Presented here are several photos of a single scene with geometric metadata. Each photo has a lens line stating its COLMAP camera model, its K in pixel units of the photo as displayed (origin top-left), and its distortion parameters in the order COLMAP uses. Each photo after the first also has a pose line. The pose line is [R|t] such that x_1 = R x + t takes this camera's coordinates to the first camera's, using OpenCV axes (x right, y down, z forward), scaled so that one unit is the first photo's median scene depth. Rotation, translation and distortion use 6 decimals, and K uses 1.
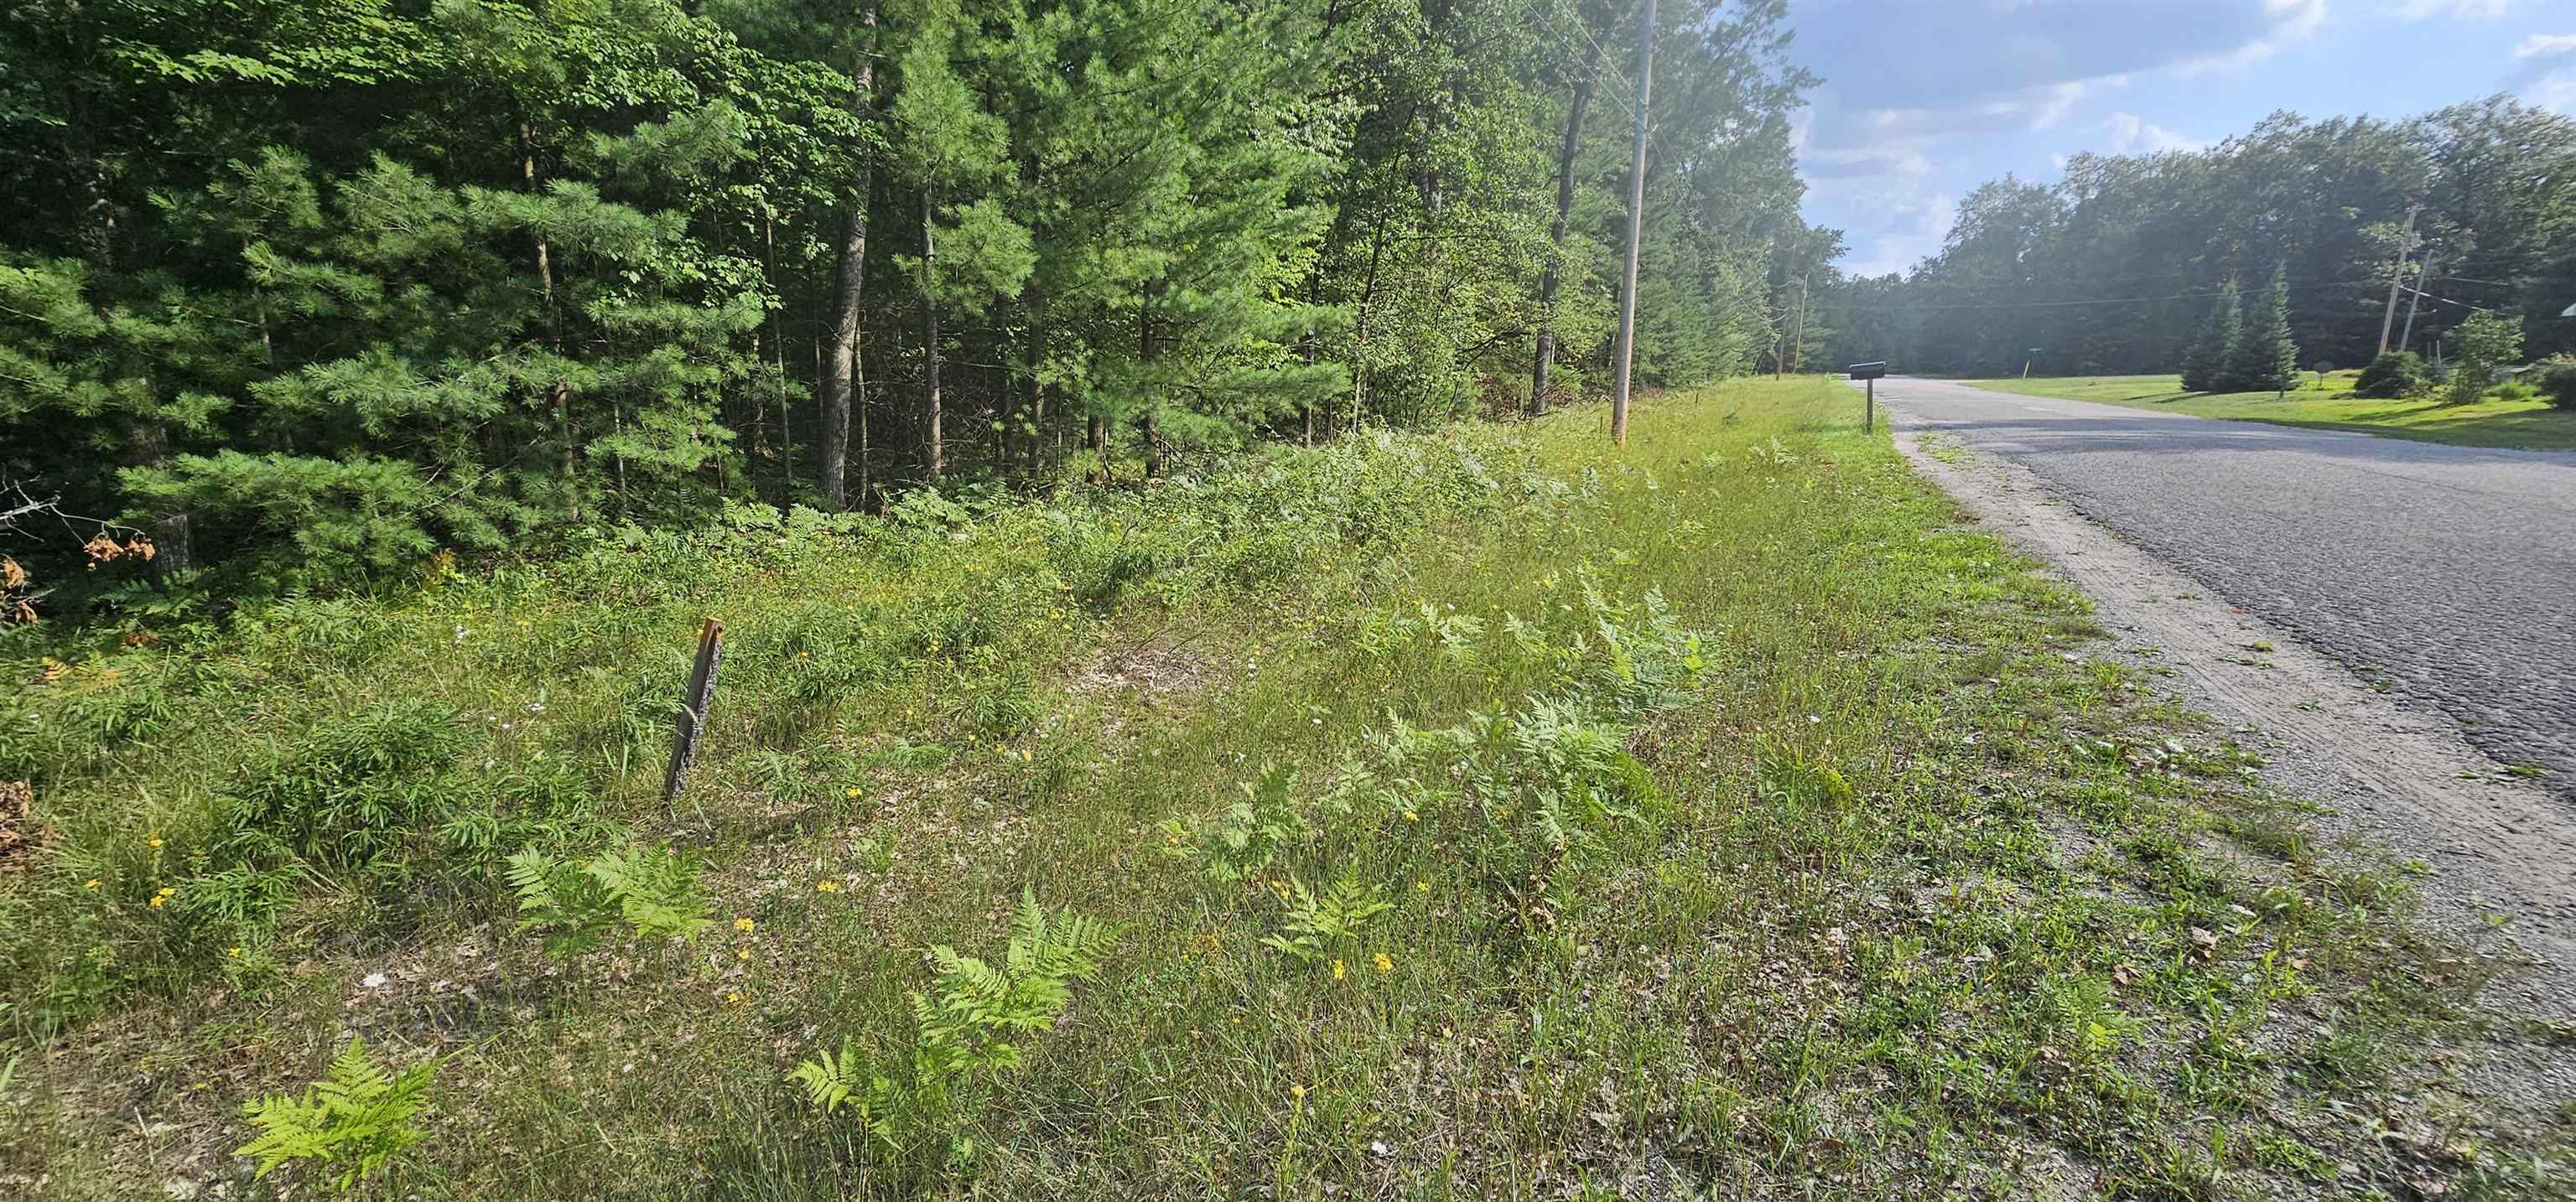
lens RADIAL K [[968.2, 0, 1299.3], [0, 968.2, 597.5], [0, 0, 1]] dist [0.000343, 0.000110]
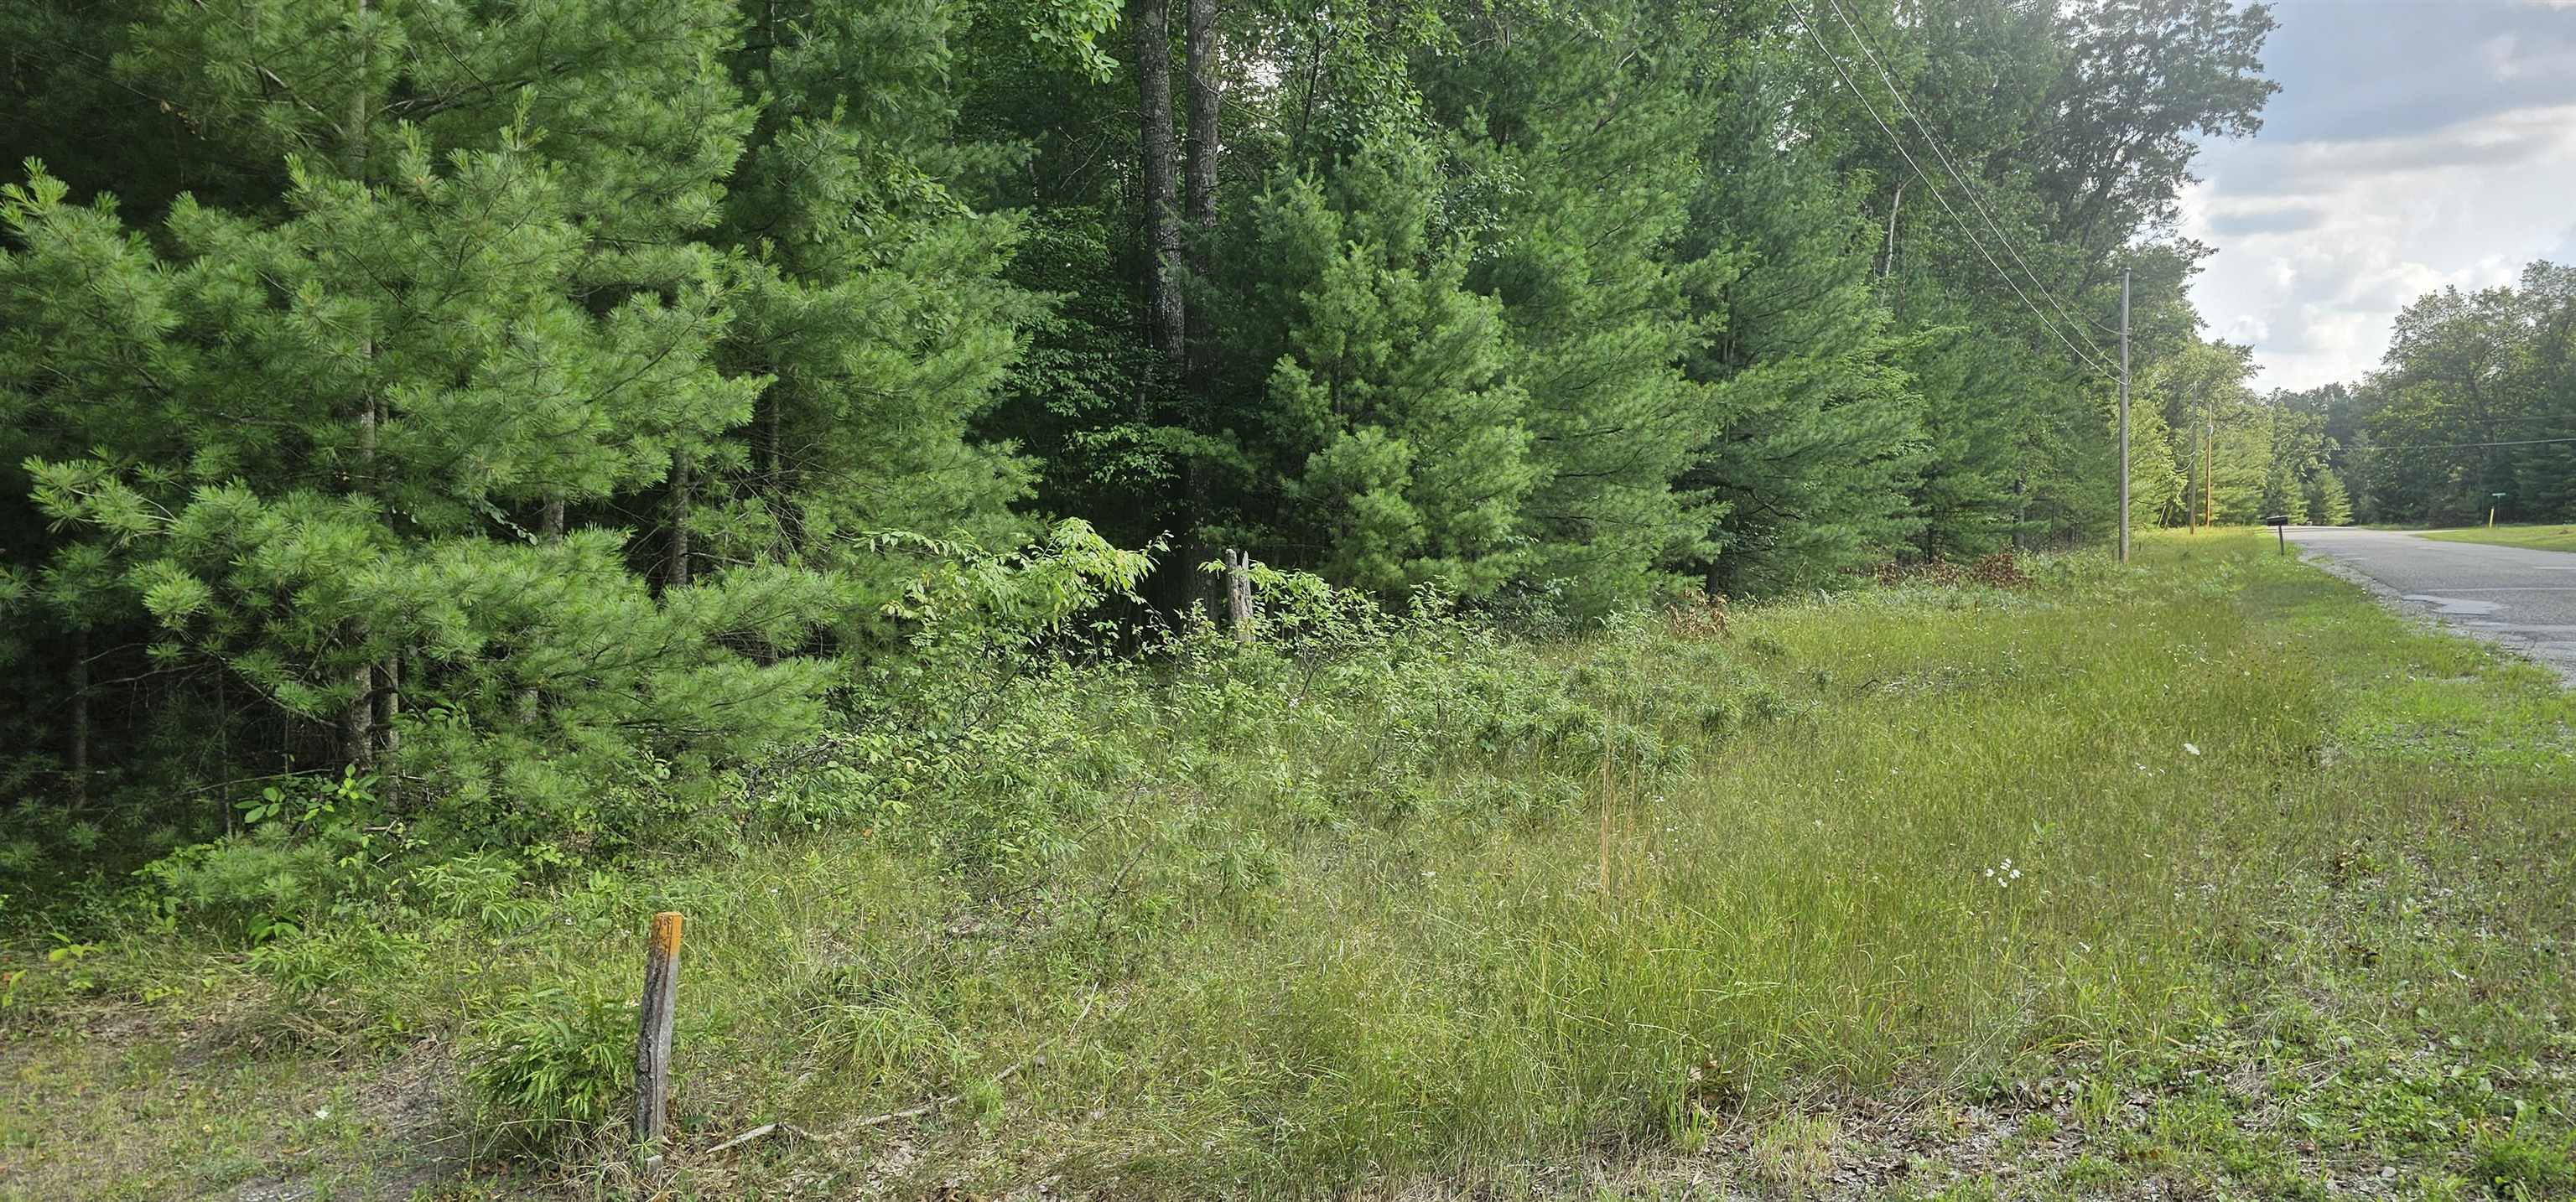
lens RADIAL K [[1616.5, 0, 1283.1], [0, 1616.5, 609.2], [0, 0, 1]] dist [0.001655, -0.003074]
pose [[0.998606, -0.012285, -0.051327, -0.201011], [0.002604, 0.982817, -0.184566, 0.087340], [0.052712, 0.184175, 0.981479, -0.368210]]
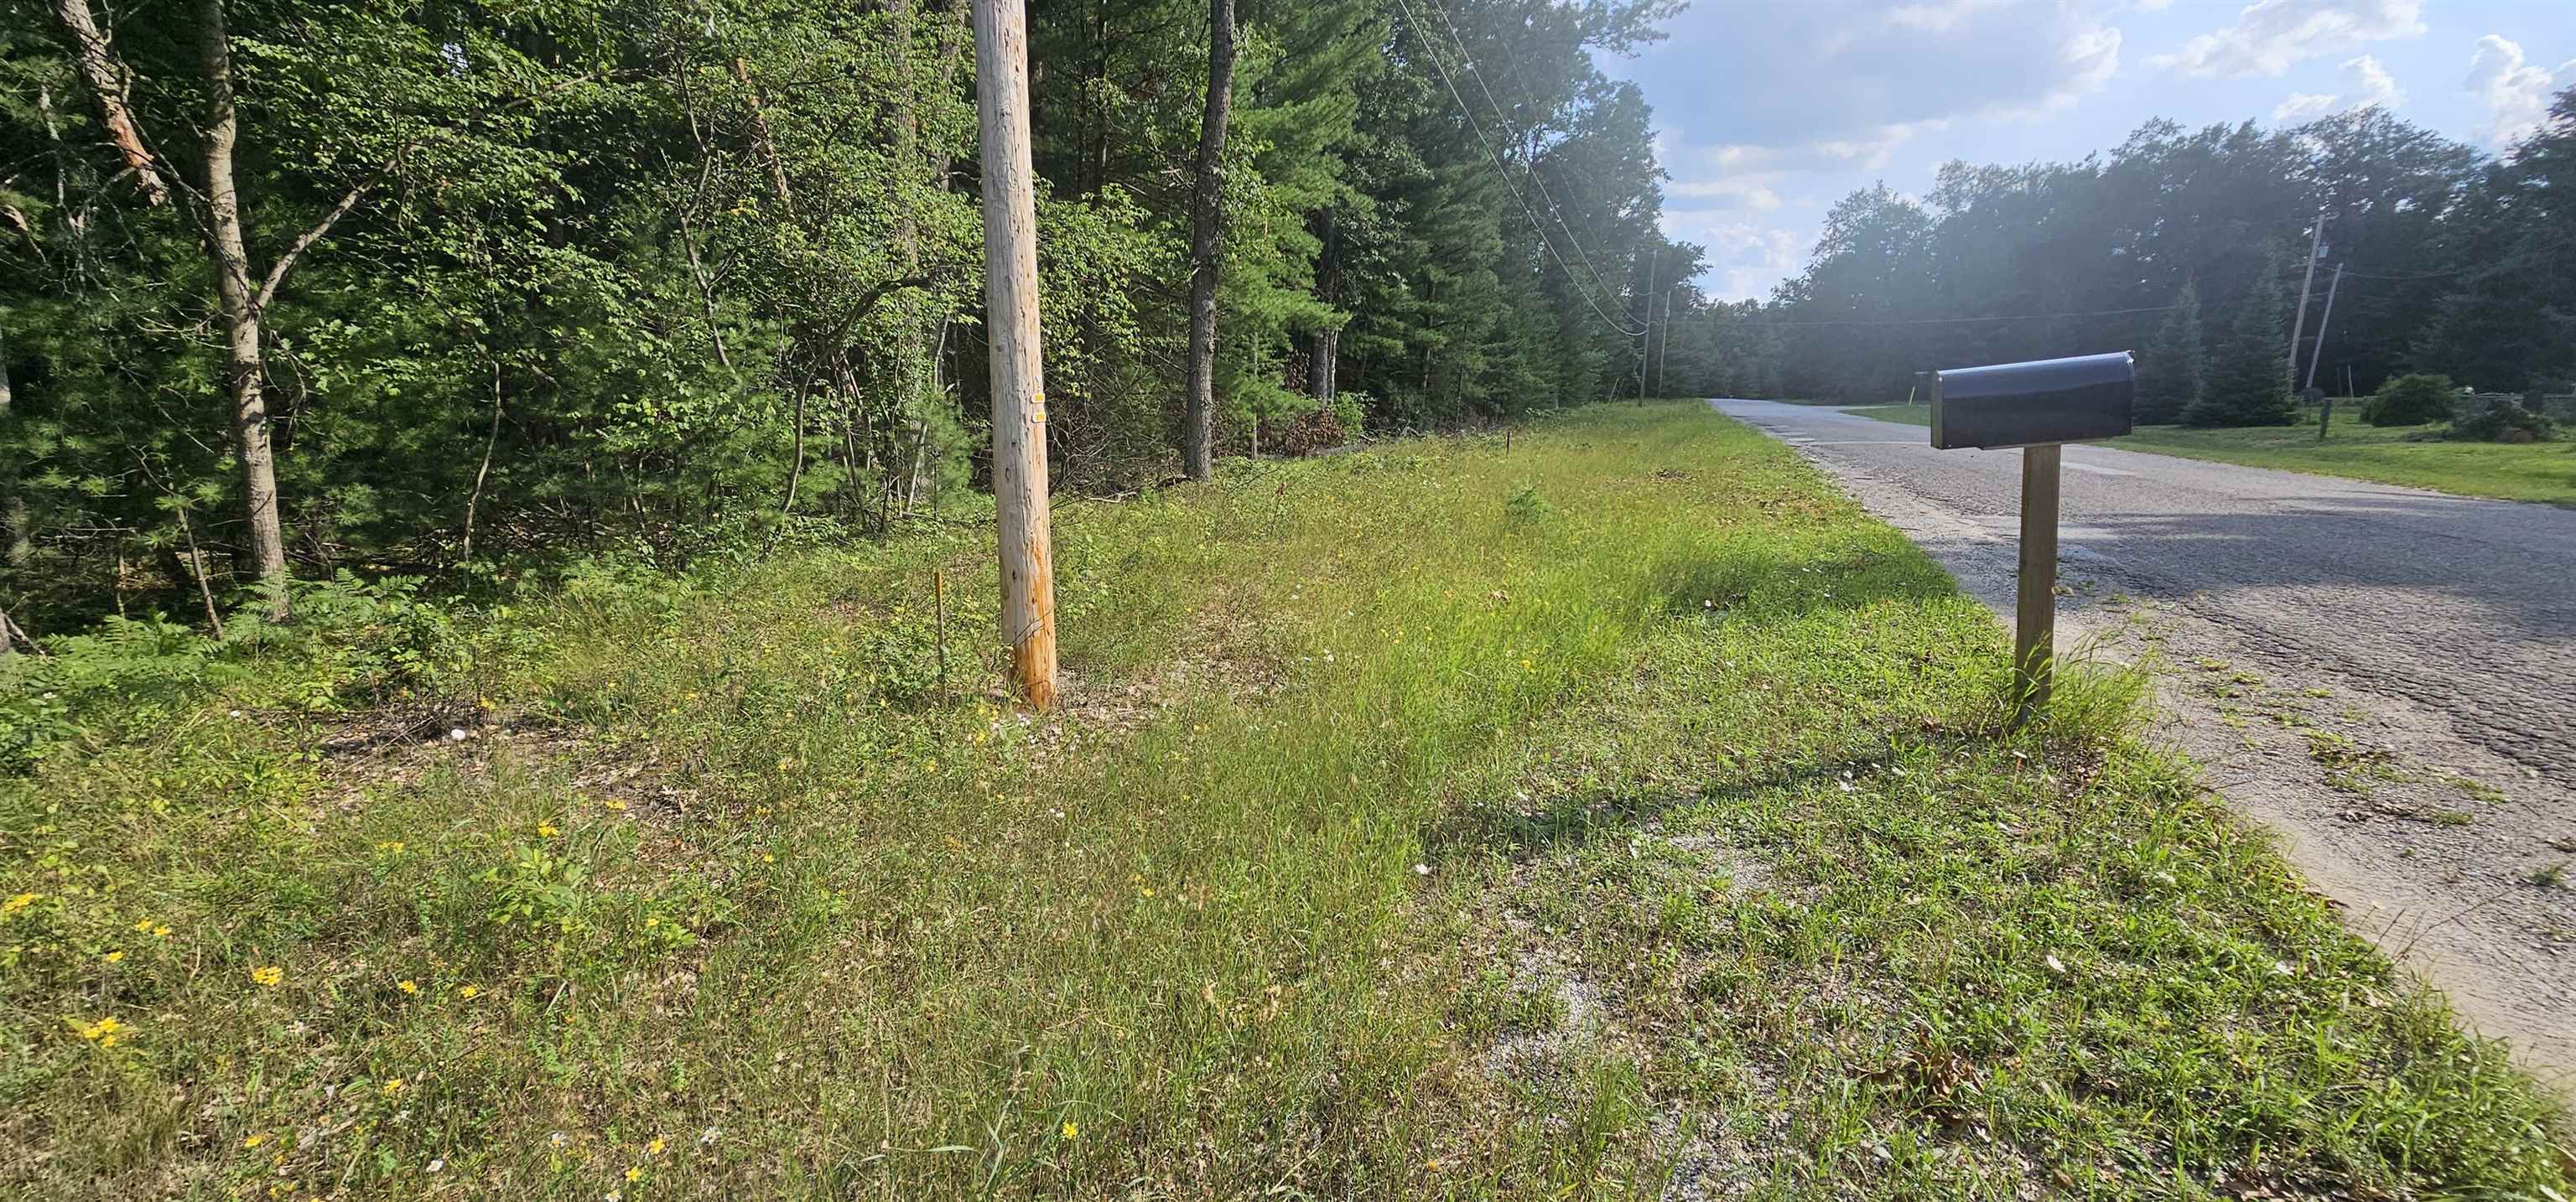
lens RADIAL K [[968.2, 0, 1280.4], [0, 968.2, 589.2], [0, 0, 1]] dist [0.000343, 0.000110]
pose [[0.995272, -0.013986, 0.096117, 0.081948], [0.016835, 0.999441, -0.028893, -0.038873], [-0.095659, 0.030374, 0.994951, 0.164187]]
